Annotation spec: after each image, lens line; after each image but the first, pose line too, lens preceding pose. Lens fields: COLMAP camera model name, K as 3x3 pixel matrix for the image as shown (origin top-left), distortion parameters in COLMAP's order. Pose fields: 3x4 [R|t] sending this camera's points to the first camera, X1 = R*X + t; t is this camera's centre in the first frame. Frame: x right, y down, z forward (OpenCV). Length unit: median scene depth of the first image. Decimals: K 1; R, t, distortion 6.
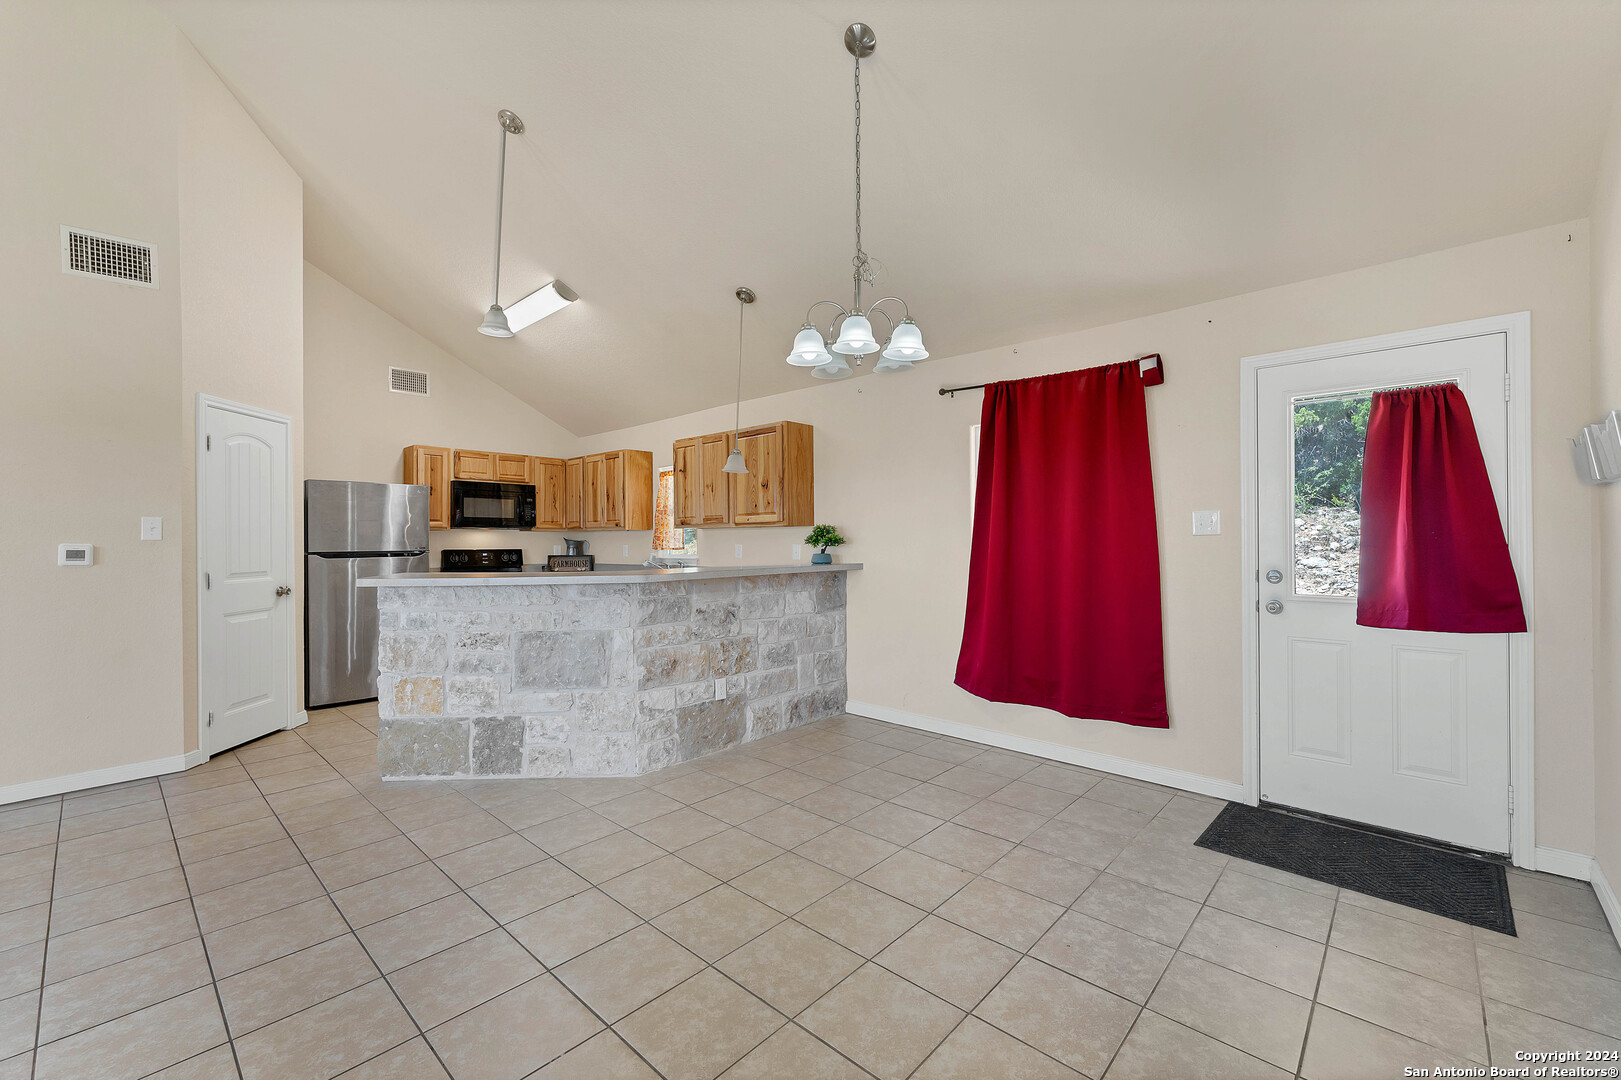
lens RADIAL K [[660.6, 0, 809.8], [0, 660.6, 538.7], [0, 0, 1]] dist [0.000185, -0.000097]
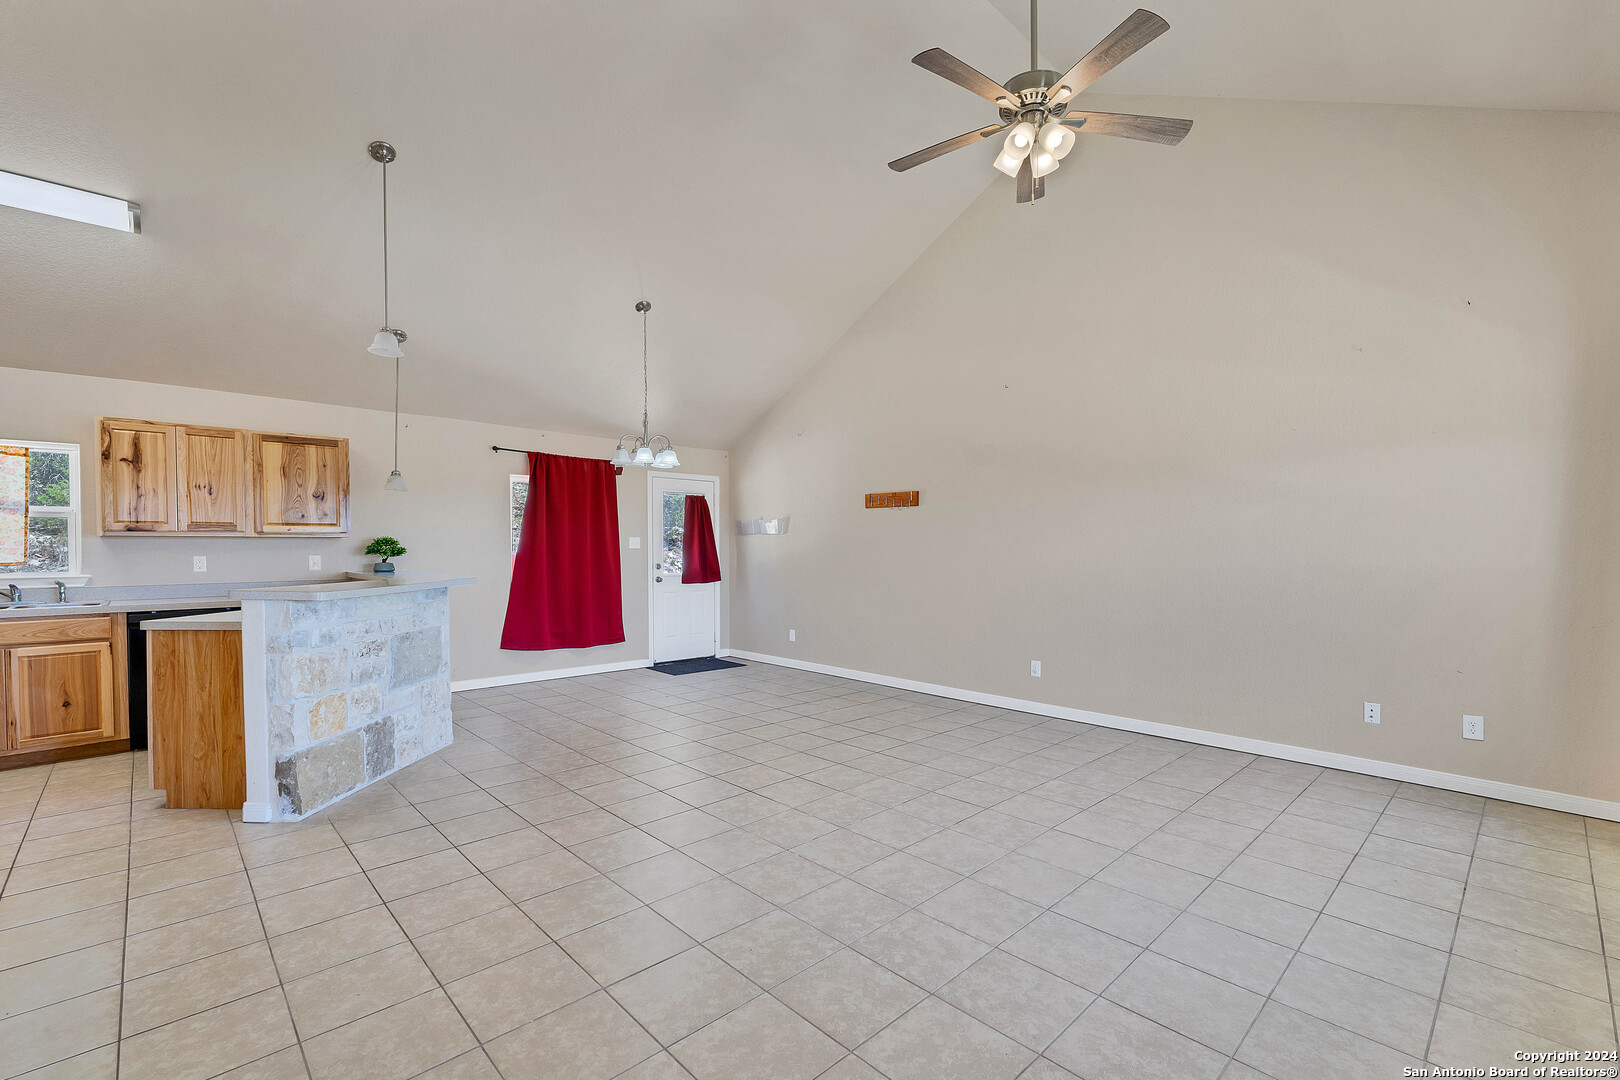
lens RADIAL K [[700.4, 0, 813.1], [0, 700.4, 561.7], [0, 0, 1]] dist [0.001476, -0.000704]
pose [[0.067379, -0.014437, 0.997623, -1.211240], [-0.000940, 0.999894, 0.014533, 0.002452], [-0.997727, -0.001917, 0.067358, 0.192002]]
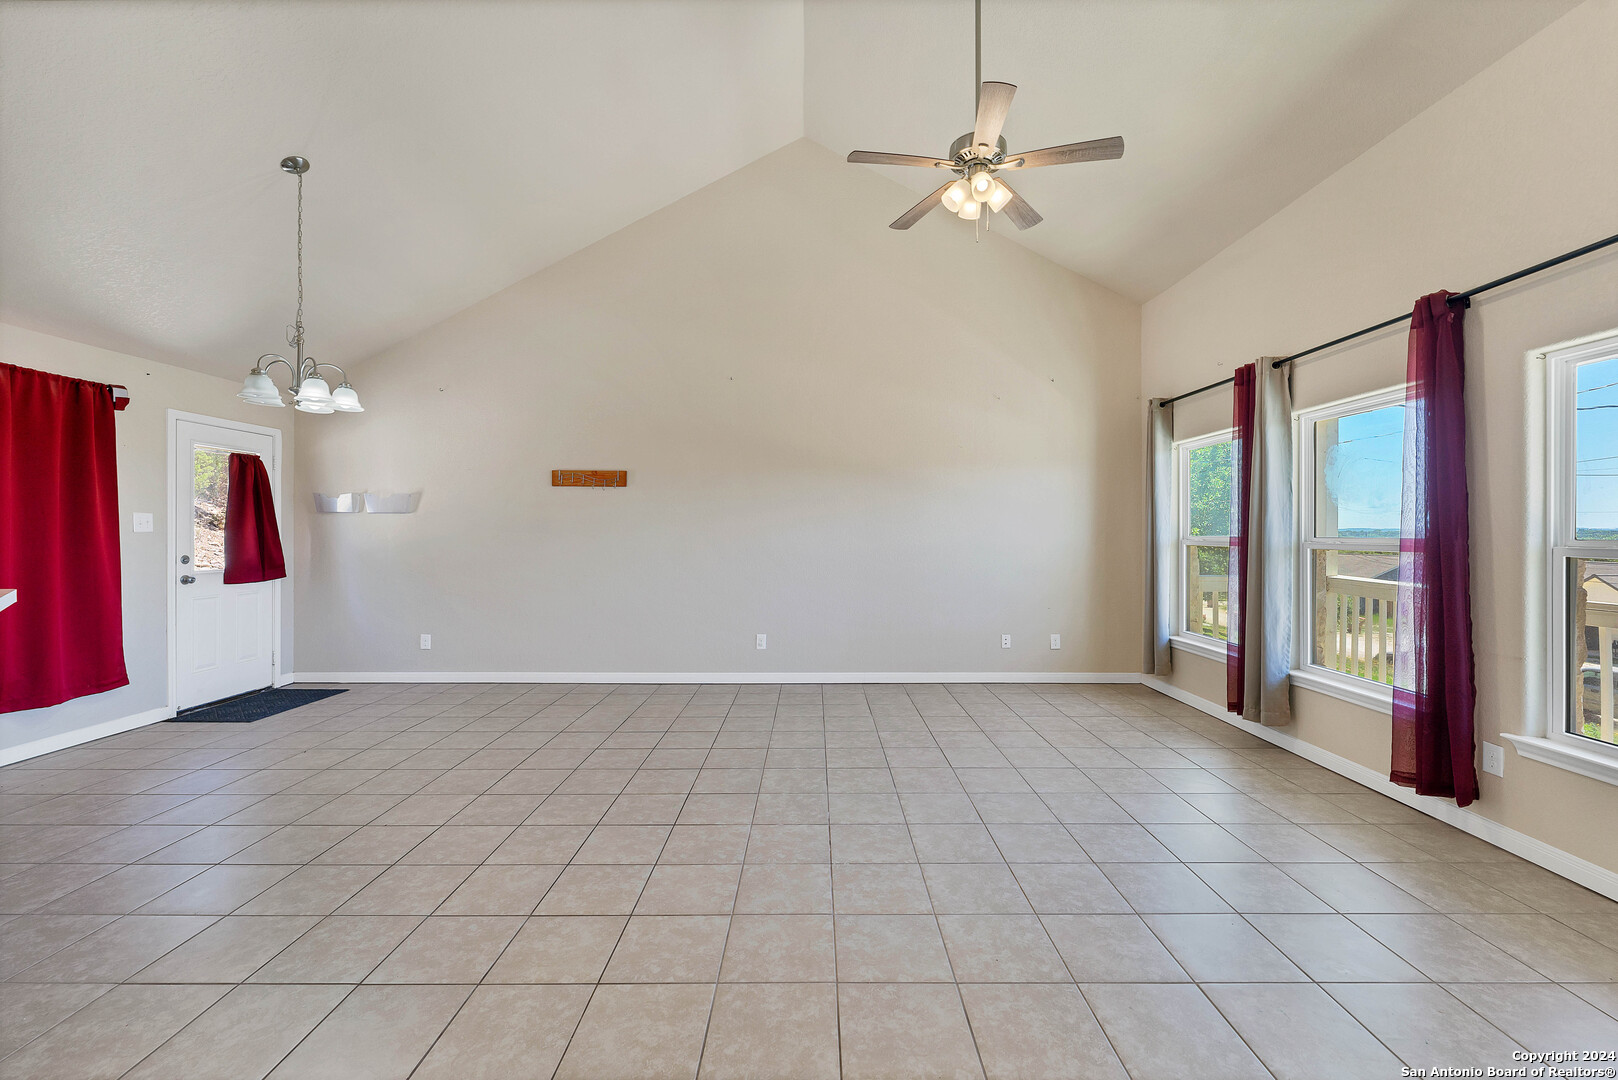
lens RADIAL K [[659.3, 0, 811.0], [0, 659.3, 541.3], [0, 0, 1]] dist [0.000185, -0.000097]
pose [[-0.674354, -0.006248, 0.738382, -0.955423], [0.002641, 0.999937, 0.010873, 0.002027], [-0.738403, 0.009282, -0.674296, 0.660594]]
